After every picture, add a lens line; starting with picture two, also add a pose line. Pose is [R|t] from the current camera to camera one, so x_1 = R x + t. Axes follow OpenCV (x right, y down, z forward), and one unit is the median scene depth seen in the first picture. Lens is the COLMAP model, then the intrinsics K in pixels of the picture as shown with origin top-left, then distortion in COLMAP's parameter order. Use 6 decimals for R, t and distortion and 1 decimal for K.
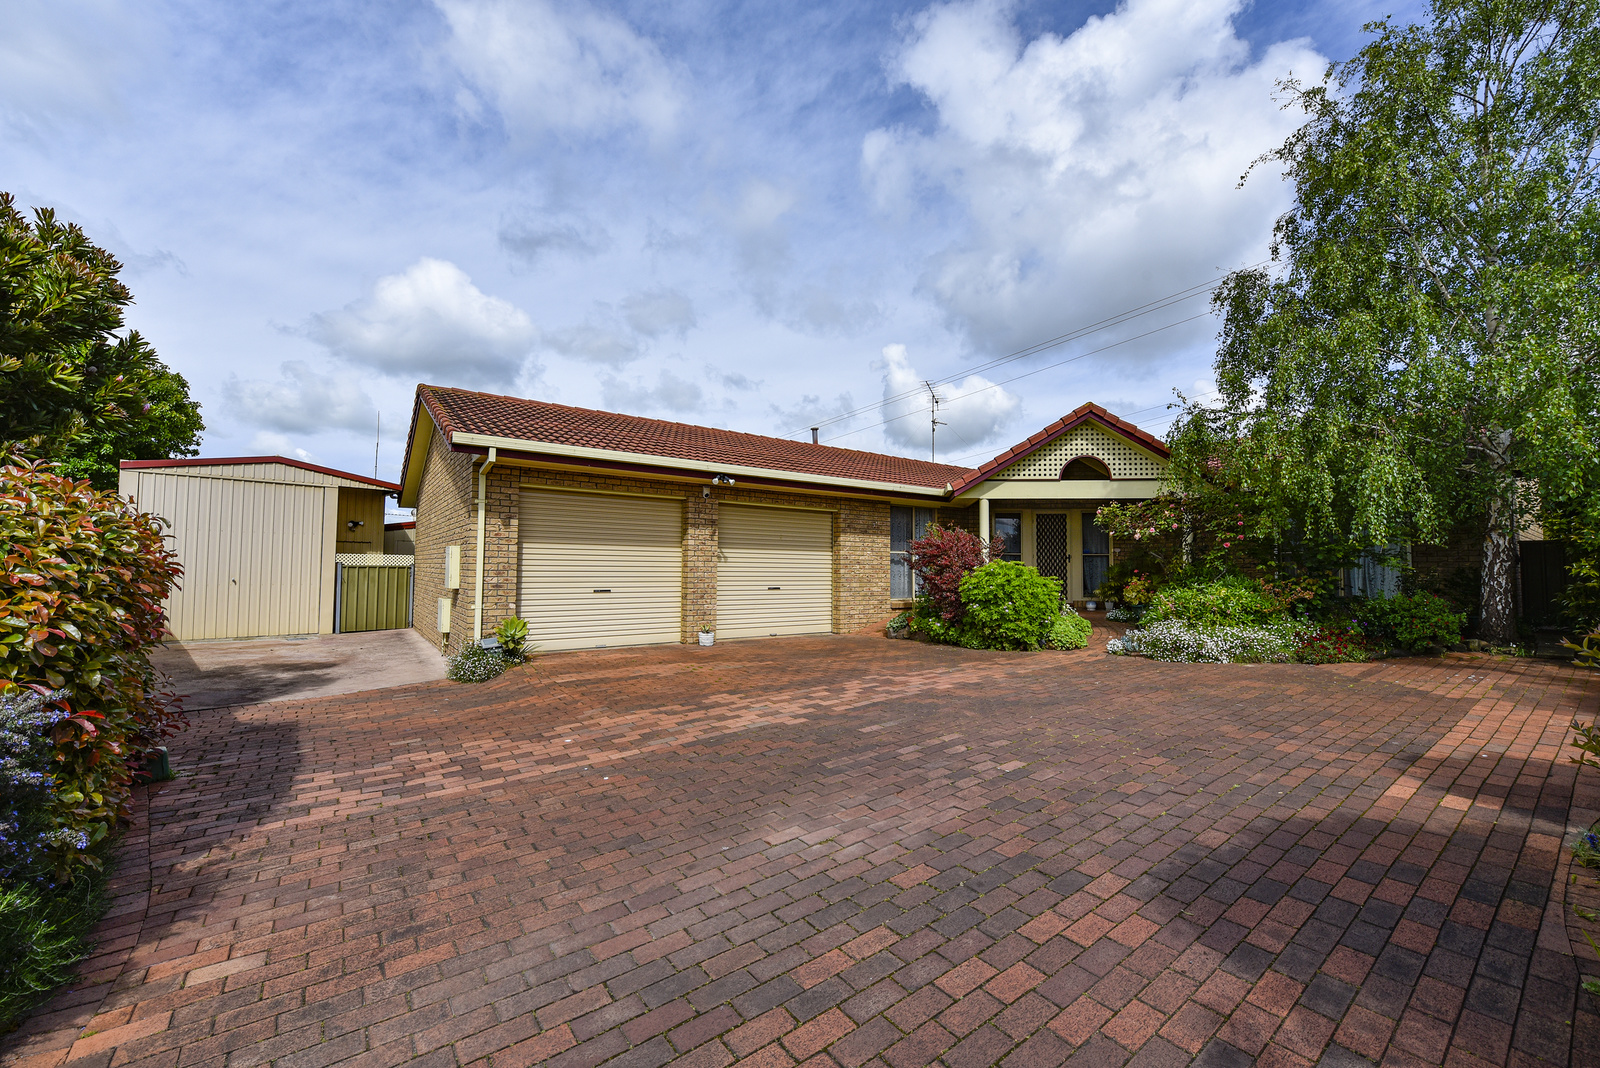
lens RADIAL K [[633.5, 0, 799.8], [0, 633.5, 534.6], [0, 0, 1]] dist [-0.006308, 0.000114]
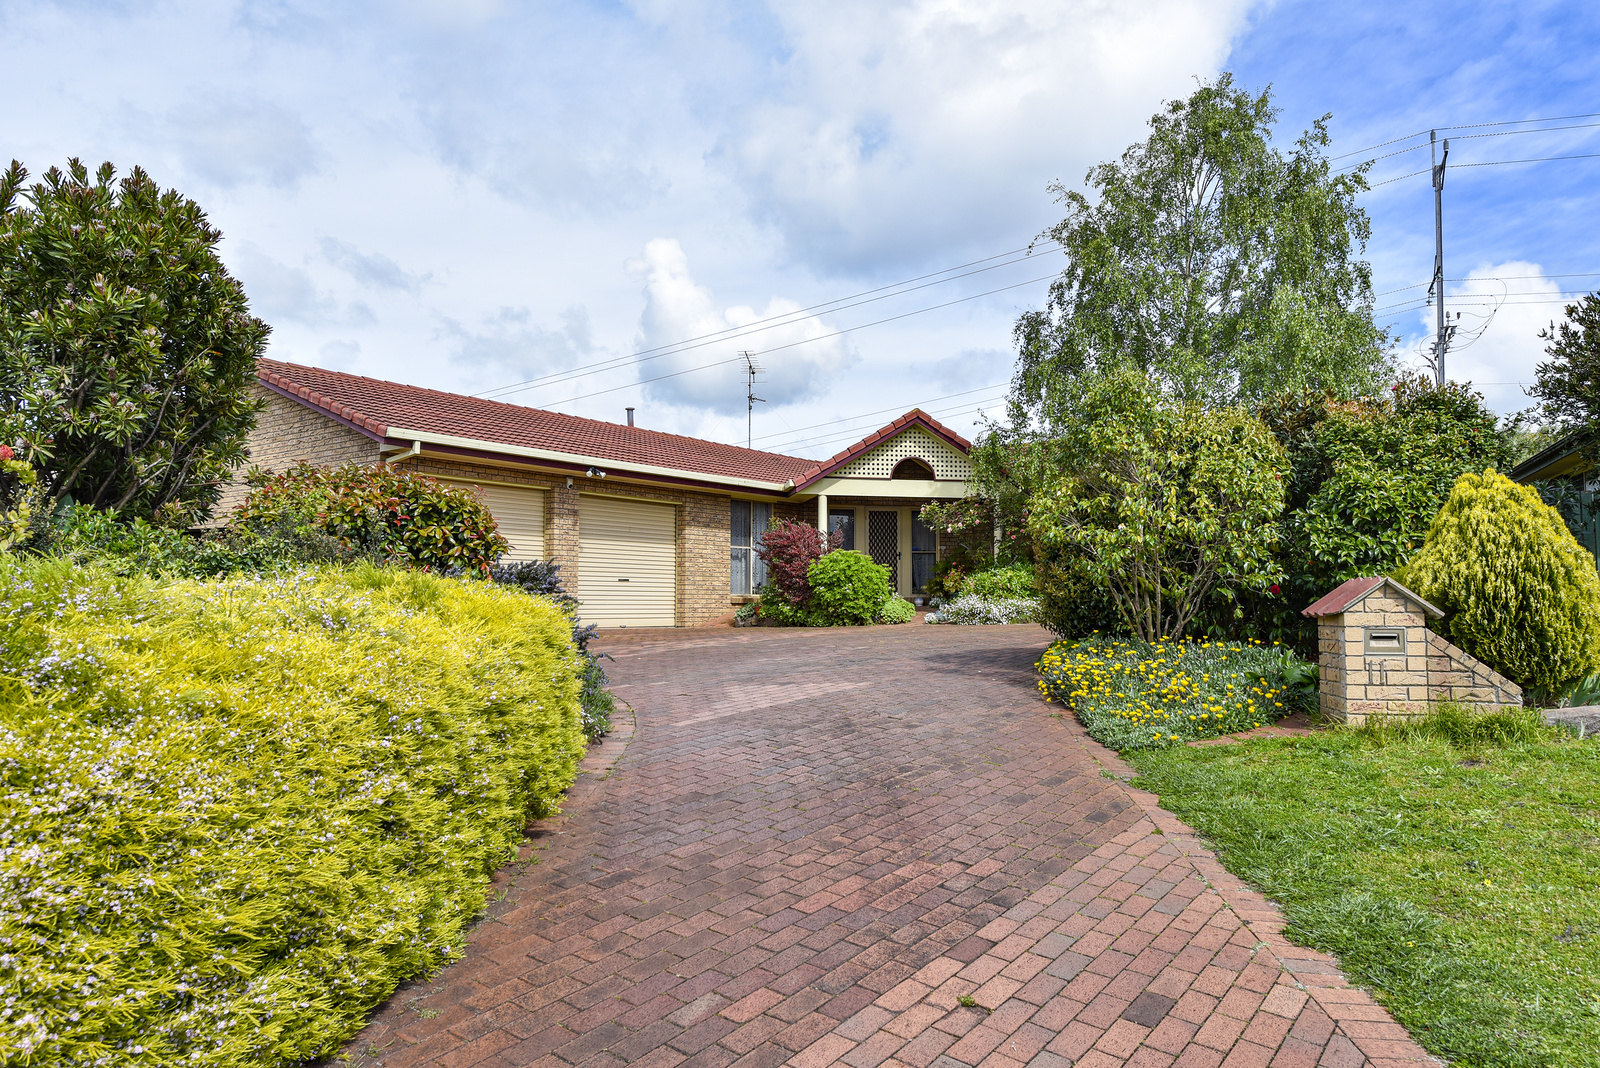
lens RADIAL K [[1098.9, 0, 791.9], [0, 1098.9, 537.8], [0, 0, 1]] dist [0.092943, 0.001248]
pose [[0.957868, 0.010831, 0.287005, -0.314051], [-0.009002, 0.999930, -0.007693, 0.032173], [-0.287069, 0.004785, 0.957898, -0.812546]]
